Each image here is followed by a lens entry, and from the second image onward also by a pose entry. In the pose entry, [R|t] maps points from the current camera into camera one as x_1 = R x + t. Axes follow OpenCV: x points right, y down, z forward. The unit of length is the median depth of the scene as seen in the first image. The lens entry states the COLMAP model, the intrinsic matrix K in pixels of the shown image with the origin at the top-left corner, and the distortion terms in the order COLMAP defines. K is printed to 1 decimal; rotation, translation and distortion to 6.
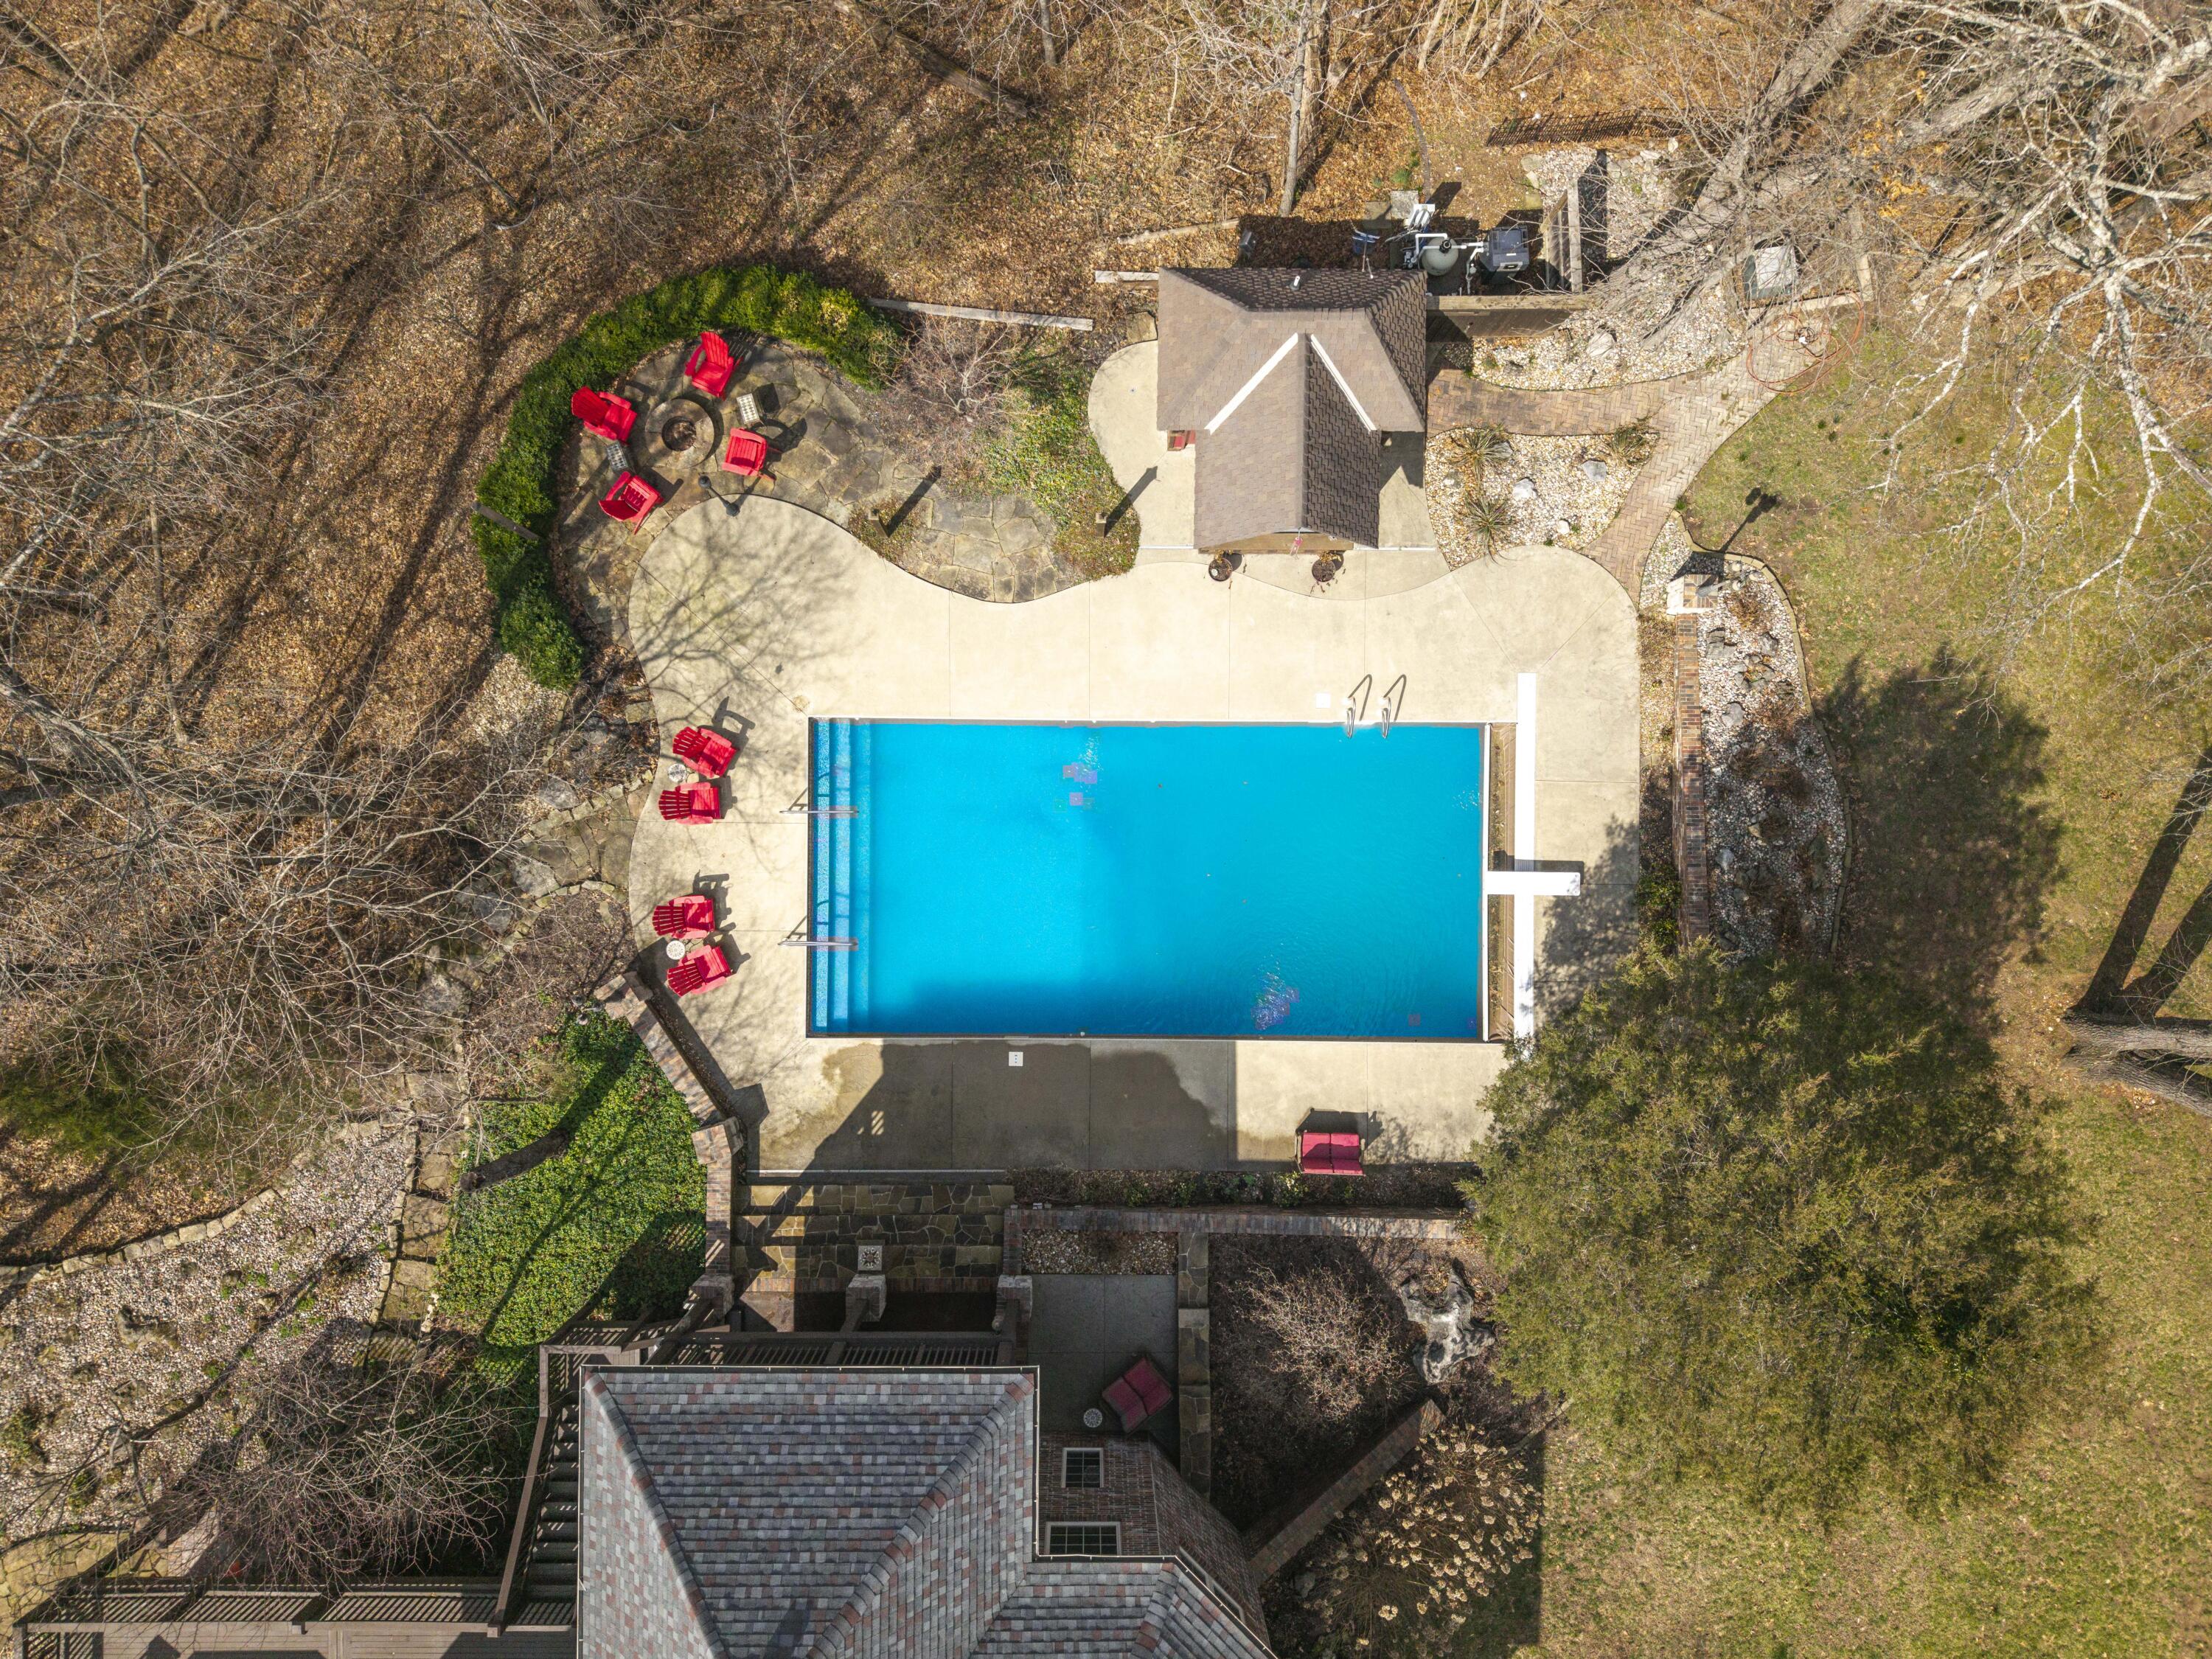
lens RADIAL K [[1473.2, 0, 1099.4], [0, 1473.2, 834.2], [0, 0, 1]] dist [0.115614, -0.193108]
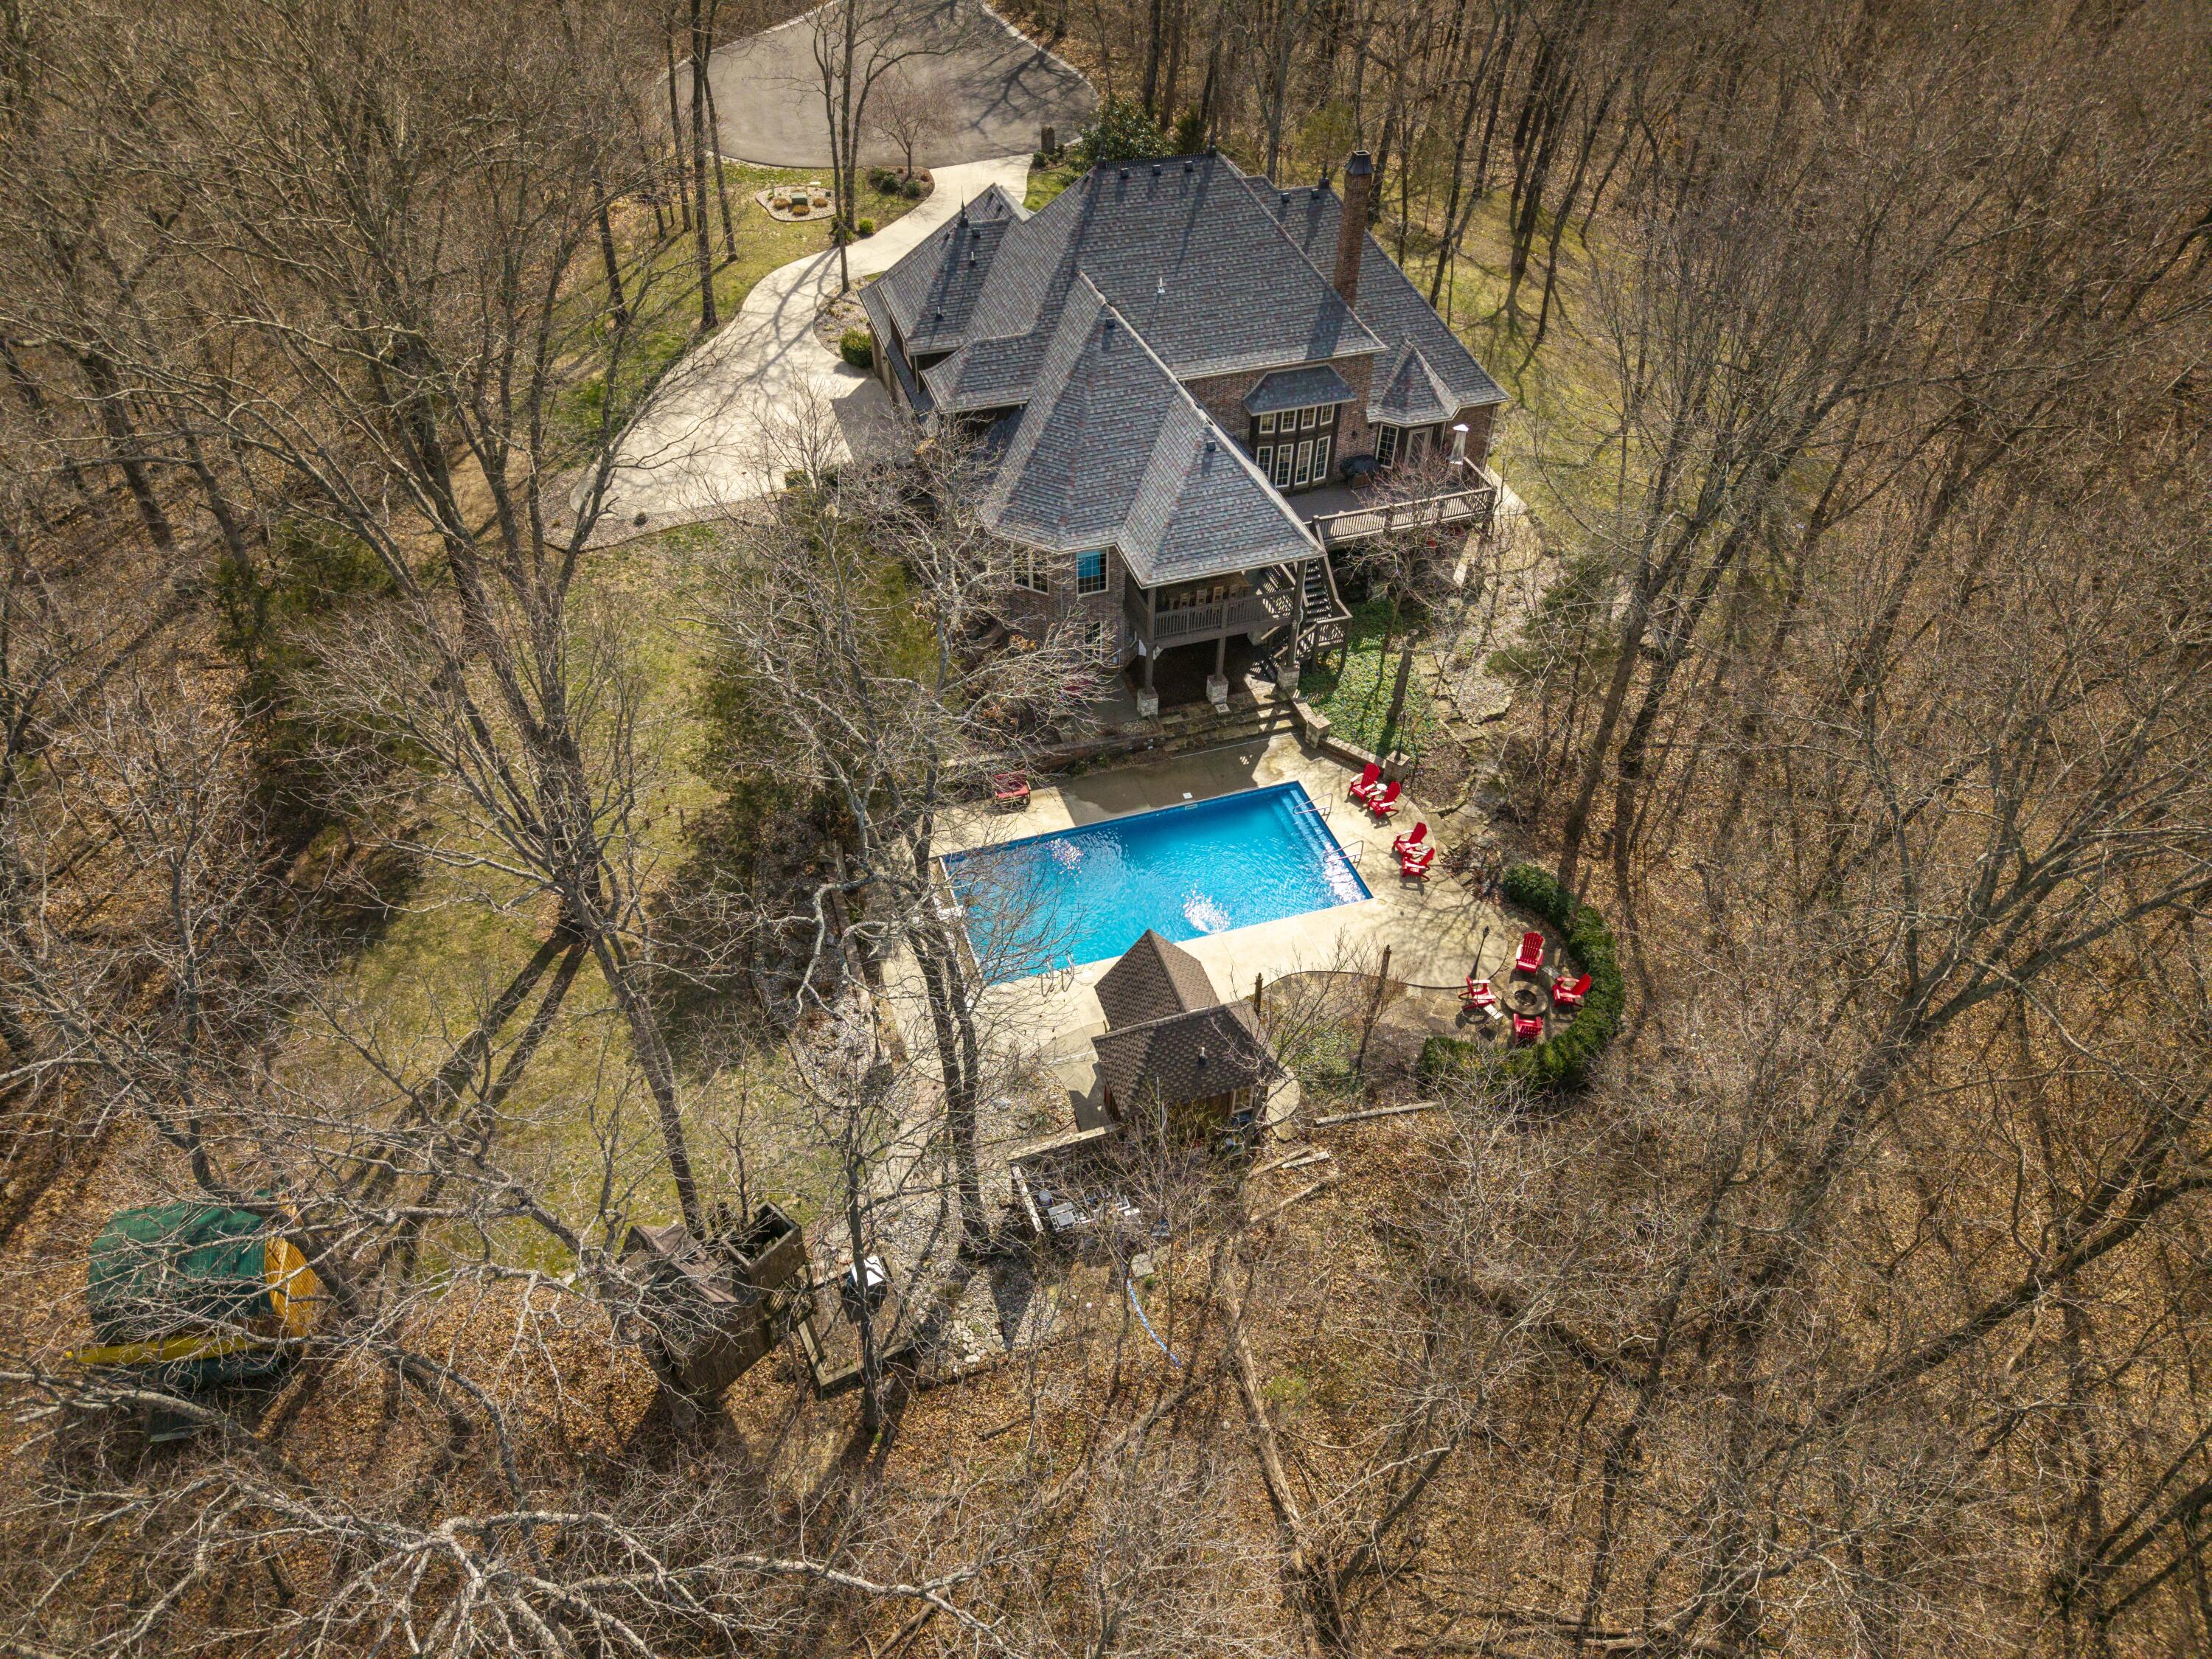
lens RADIAL K [[1473.2, 0, 1099.4], [0, 1473.2, 834.2], [0, 0, 1]] dist [0.115614, -0.193108]
pose [[-0.950316, 0.204783, -0.234444, 0.485013], [-0.311172, -0.645506, 0.697491, -1.116859], [-0.008501, 0.735789, 0.677157, -0.199176]]
